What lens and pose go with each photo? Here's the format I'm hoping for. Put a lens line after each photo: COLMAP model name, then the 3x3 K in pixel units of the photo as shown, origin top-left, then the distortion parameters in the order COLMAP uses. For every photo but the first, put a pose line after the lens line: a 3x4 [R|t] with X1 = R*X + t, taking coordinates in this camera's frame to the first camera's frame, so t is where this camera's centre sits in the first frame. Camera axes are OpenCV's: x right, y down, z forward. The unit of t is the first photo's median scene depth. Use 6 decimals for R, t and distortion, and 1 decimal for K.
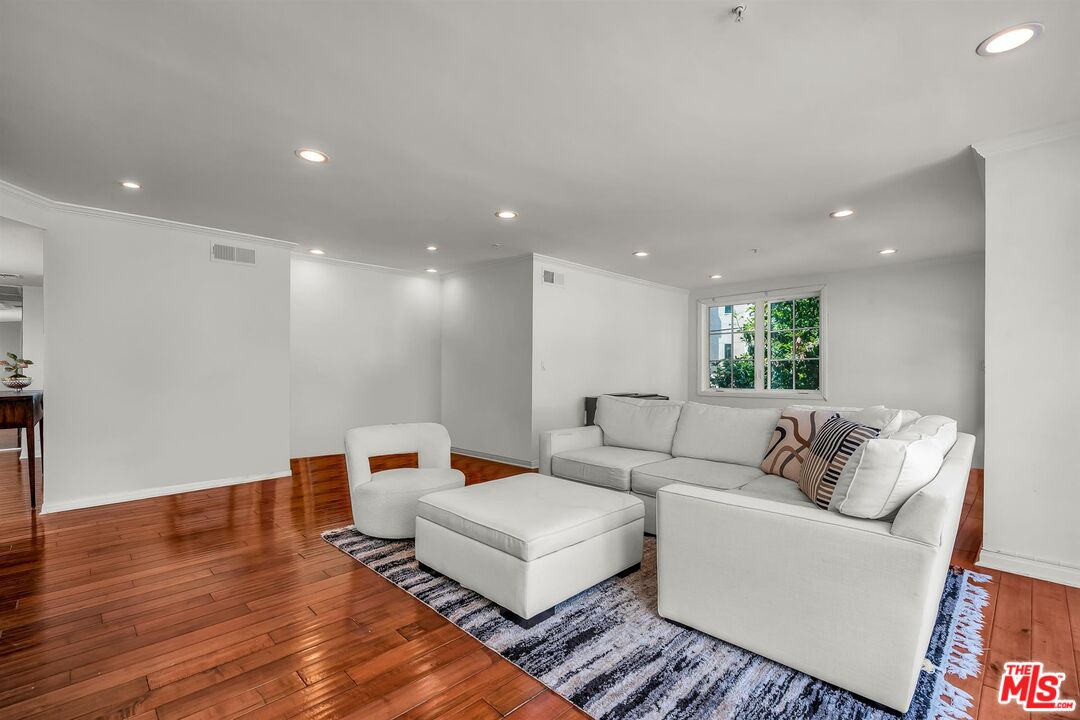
lens RADIAL K [[480.9, 0, 545.2], [0, 480.9, 376.1], [0, 0, 1]] dist [0.002268, 0.000036]
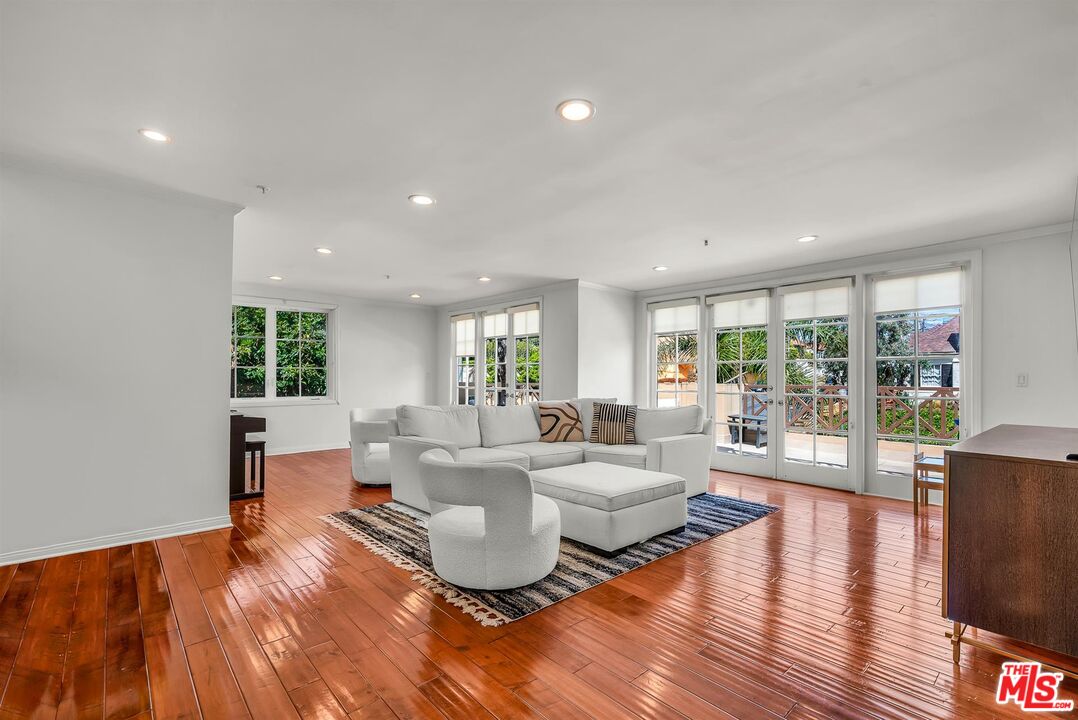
lens RADIAL K [[480.0, 0, 544.2], [0, 480.0, 376.1], [0, 0, 1]] dist [0.002268, 0.000036]
pose [[0.041881, 0.006242, 0.999103, -1.304639], [0.004958, 0.999967, -0.006455, -0.017221], [-0.999110, 0.005224, 0.041849, 1.039392]]
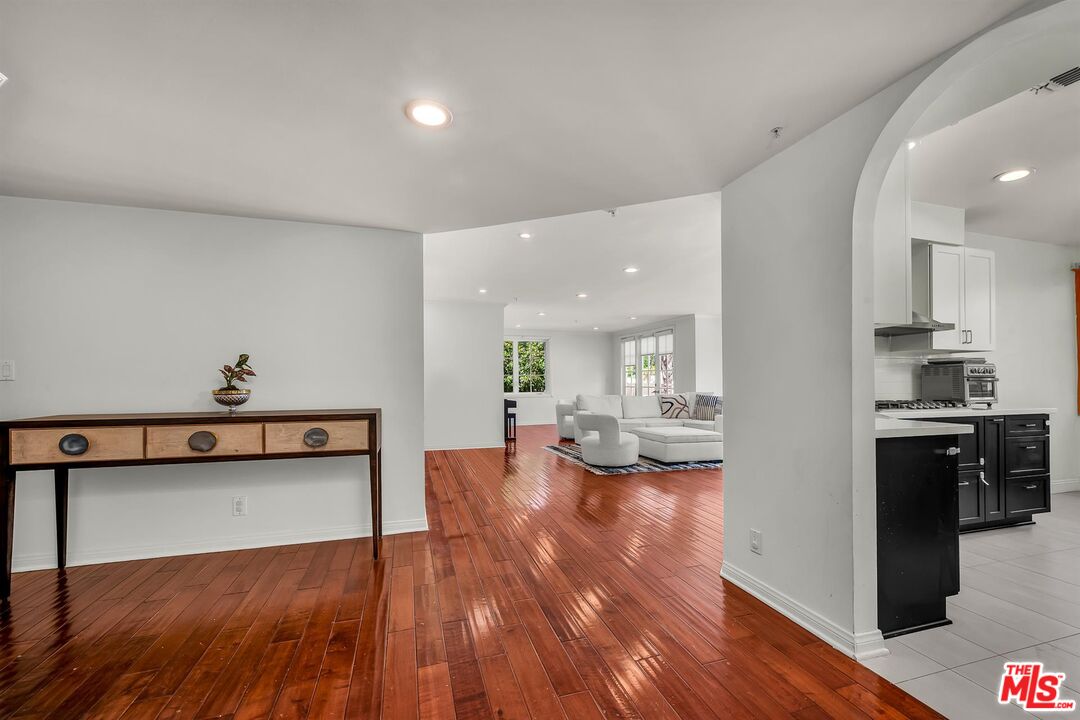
lens RADIAL K [[444.3, 0, 542.0], [0, 444.3, 366.8], [0, 0, 1]] dist [0.001081, -0.000529]
pose [[0.465509, 0.029164, 0.884563, -2.307560], [0.012455, 0.999142, -0.039496, -0.001096], [-0.884956, 0.029403, 0.464746, 0.490603]]
